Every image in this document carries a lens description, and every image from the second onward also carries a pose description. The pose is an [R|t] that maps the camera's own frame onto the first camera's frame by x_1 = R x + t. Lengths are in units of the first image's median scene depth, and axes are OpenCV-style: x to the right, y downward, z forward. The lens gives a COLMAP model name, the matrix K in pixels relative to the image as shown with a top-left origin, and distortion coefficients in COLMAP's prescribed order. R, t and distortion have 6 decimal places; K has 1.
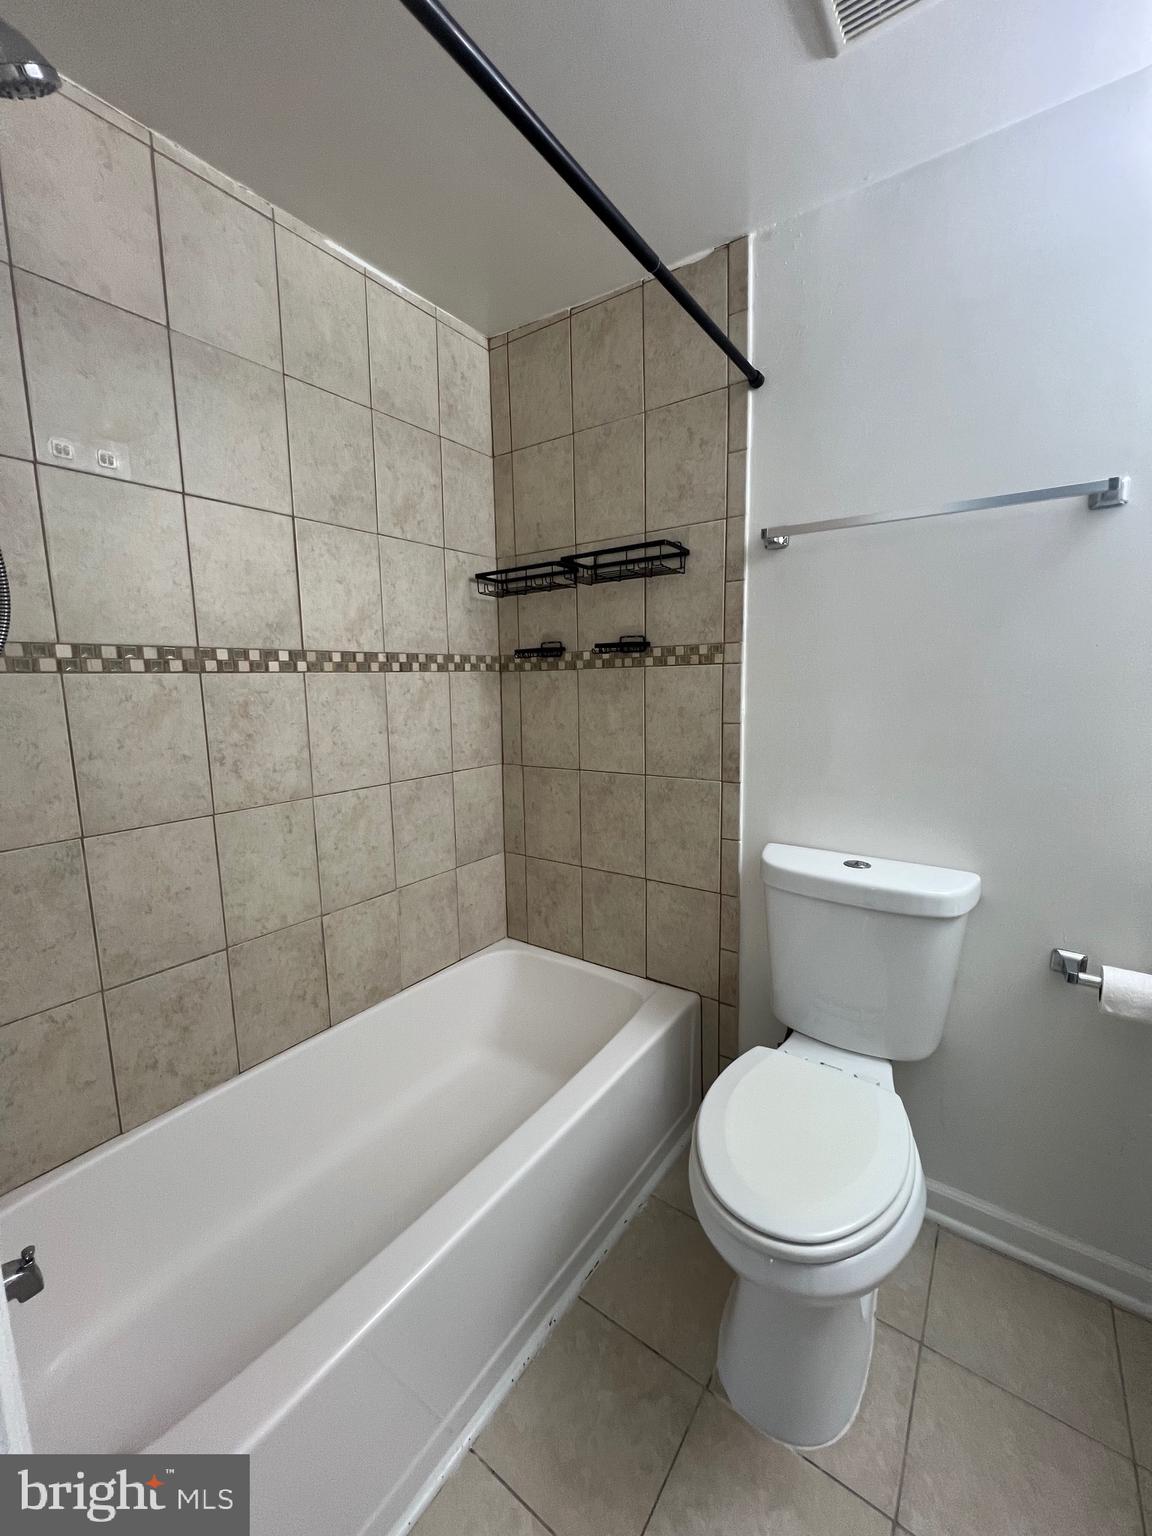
lens RADIAL K [[613.3, 0, 580.7], [0, 613.3, 765.9], [0, 0, 1]] dist [0.000240, 0.000638]
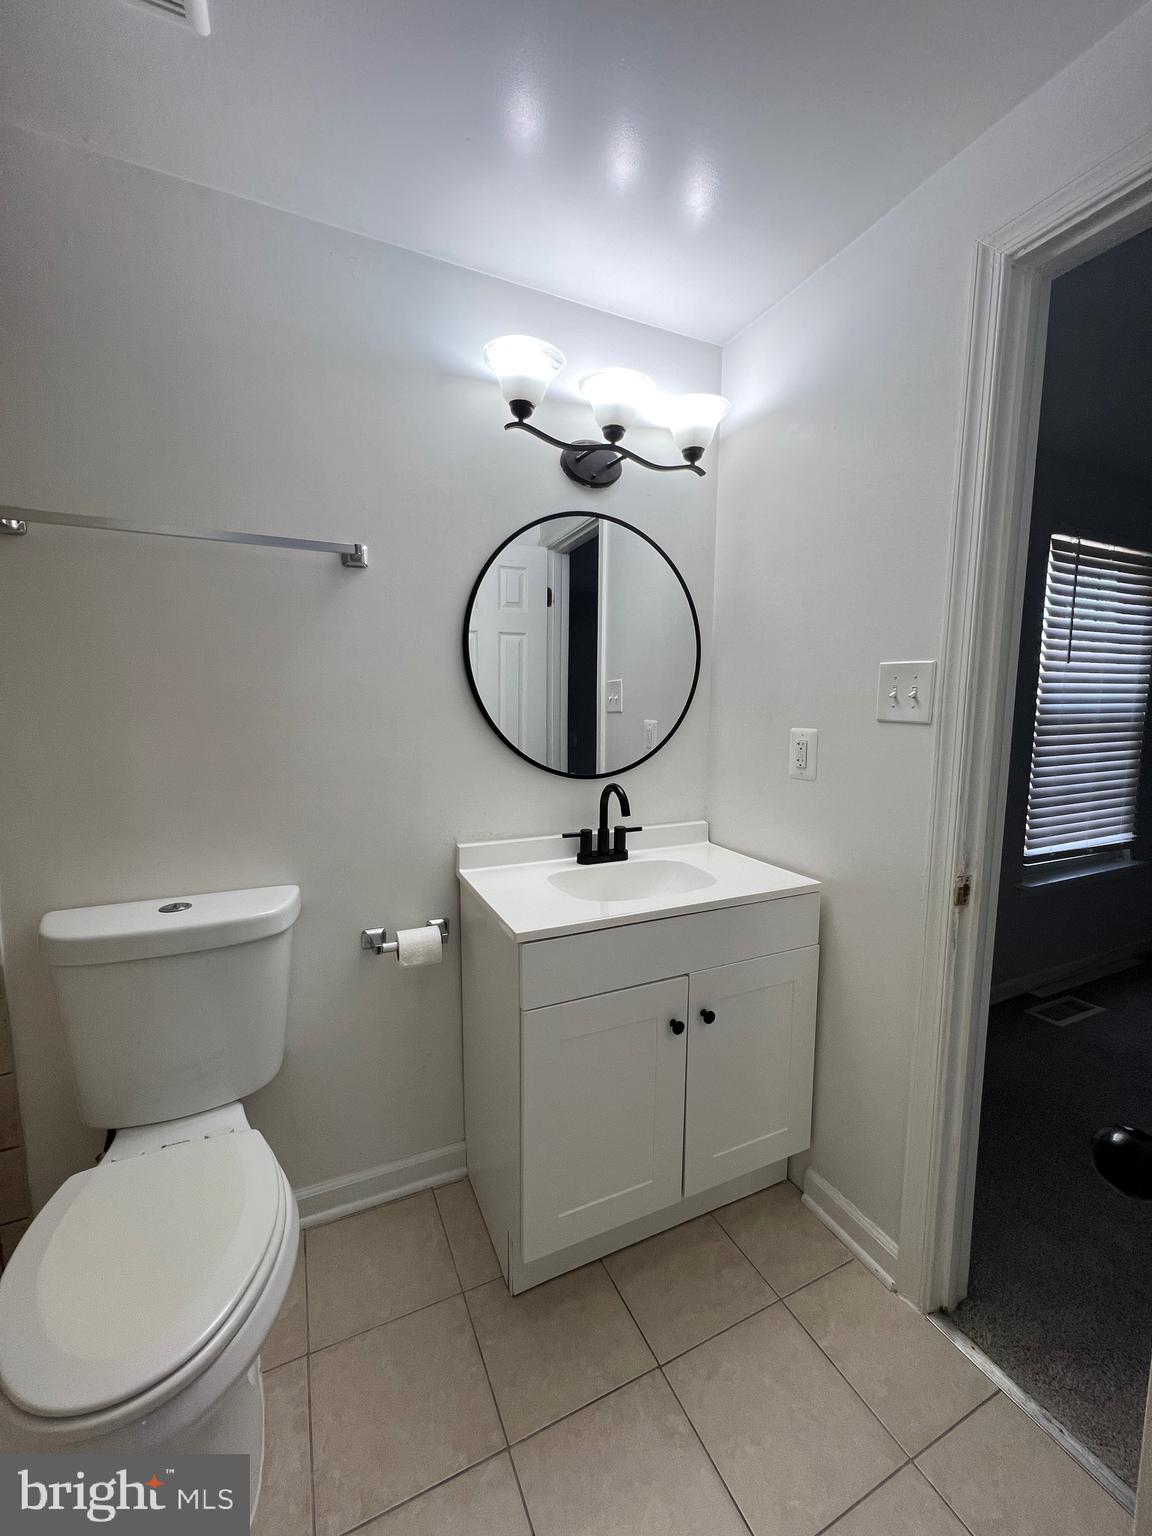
lens RADIAL K [[616.9, 0, 576.0], [0, 616.9, 768.0], [0, 0, 1]] dist [0.001124, 0.000723]
pose [[0.489622, -0.083434, 0.867934, -0.030333], [0.115384, 0.992857, 0.030353, -0.002772], [-0.864267, 0.085284, 0.495752, 0.021628]]
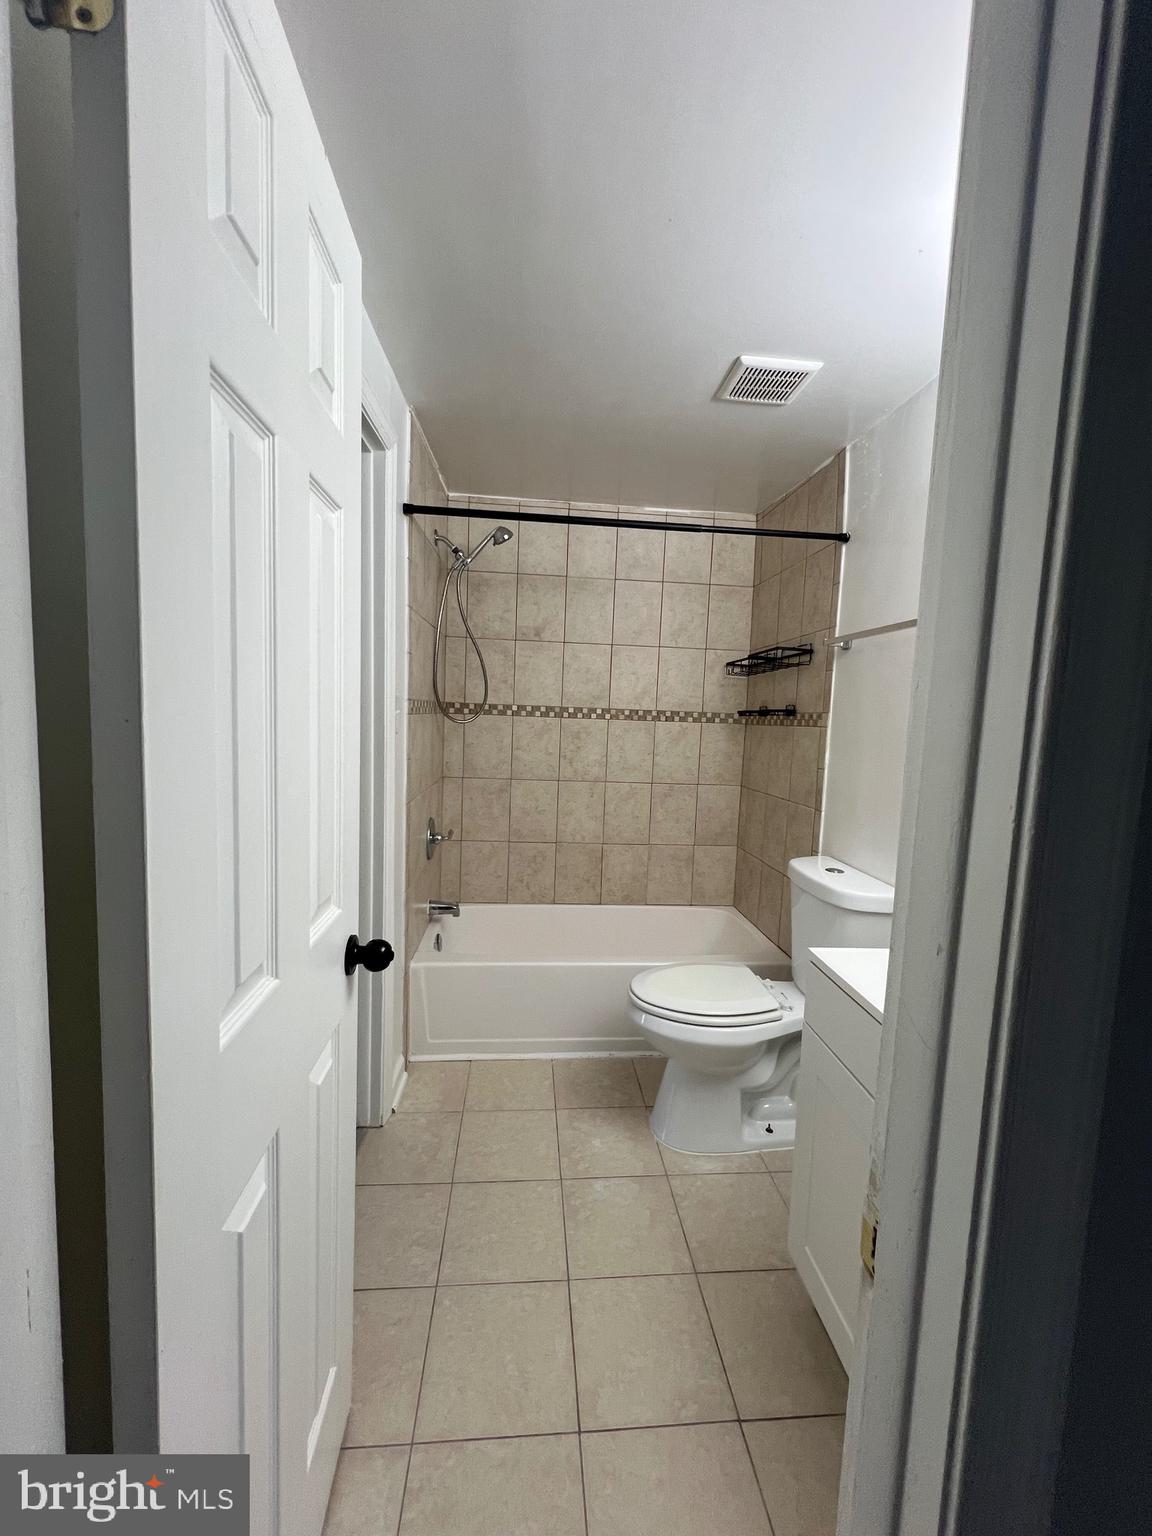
lens RADIAL K [[613.3, 0, 580.7], [0, 613.3, 765.9], [0, 0, 1]] dist [0.000240, 0.000638]
pose [[0.647193, 0.103883, -0.755215, 1.015231], [-0.155244, 0.987872, 0.002848, 0.006655], [0.746352, 0.115399, 0.655471, -0.367140]]
